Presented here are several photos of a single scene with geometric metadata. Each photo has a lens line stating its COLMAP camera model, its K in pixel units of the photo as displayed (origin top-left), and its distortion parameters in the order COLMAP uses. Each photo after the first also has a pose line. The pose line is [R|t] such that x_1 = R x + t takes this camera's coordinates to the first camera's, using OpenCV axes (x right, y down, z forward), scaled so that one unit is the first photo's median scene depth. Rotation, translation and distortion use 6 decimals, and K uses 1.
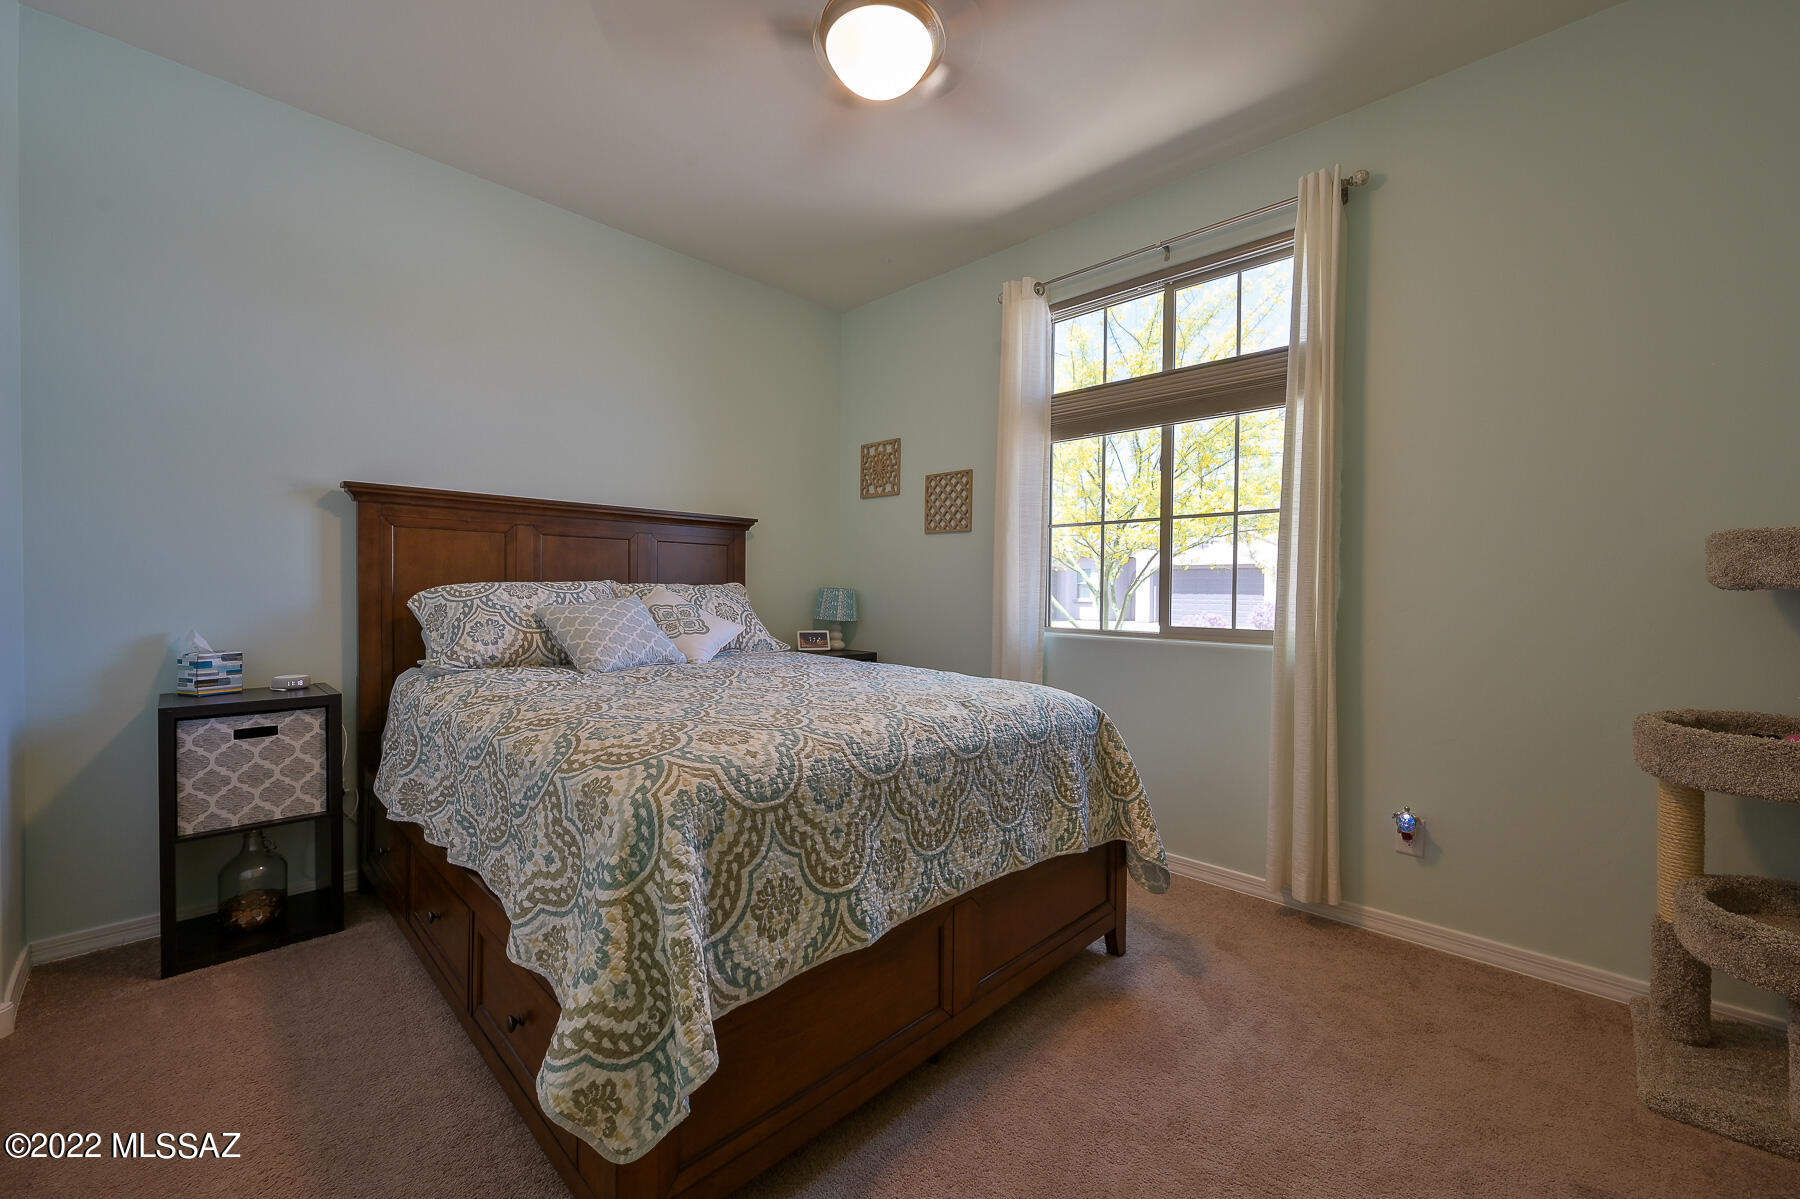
lens RADIAL K [[707.9, 0, 900.0], [0, 707.9, 599.5], [0, 0, 1]] dist [-0.014954, -0.000038]
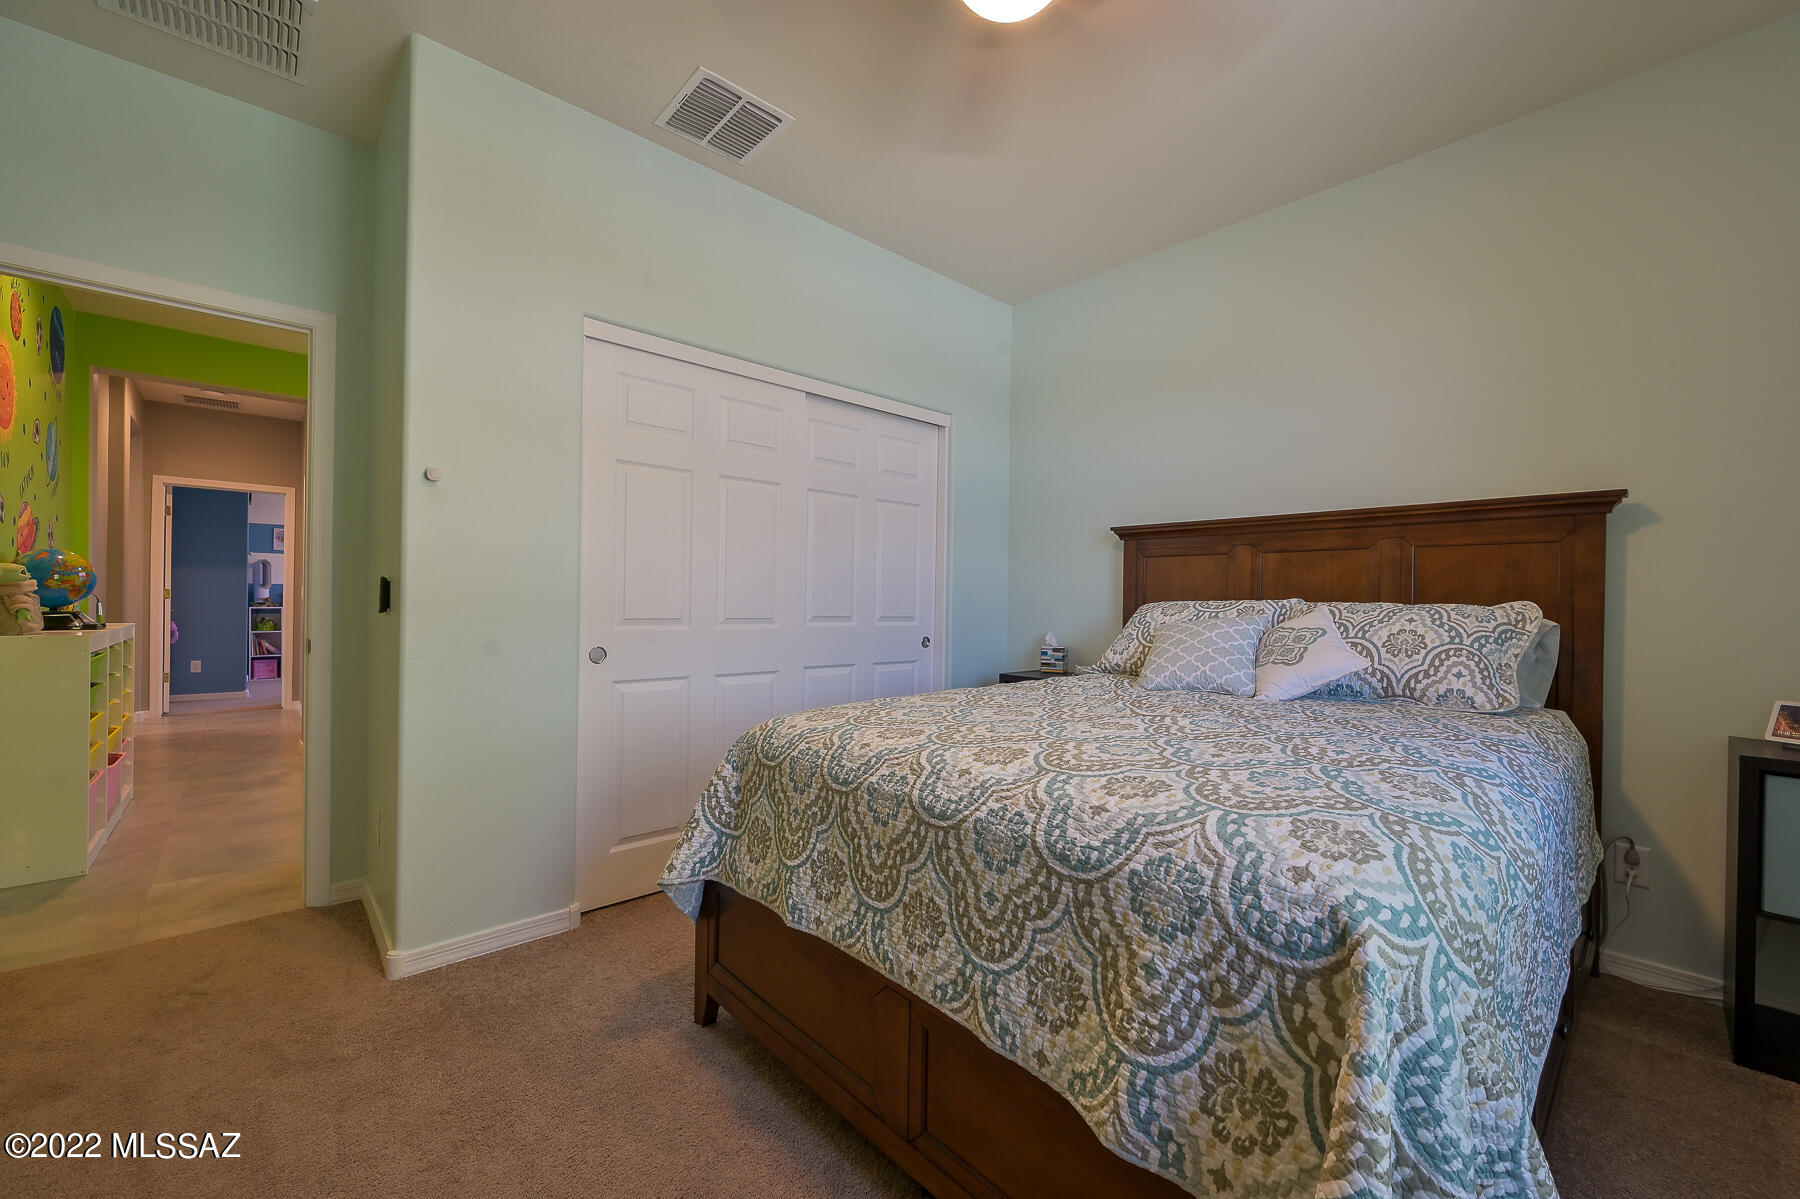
lens RADIAL K [[707.9, 0, 900.0], [0, 707.9, 599.5], [0, 0, 1]] dist [-0.014954, -0.000038]
pose [[-0.049865, -0.009830, -0.998708, 0.831652], [-0.030628, 0.999496, -0.008308, -0.007656], [0.998286, 0.030174, -0.050141, 0.967292]]
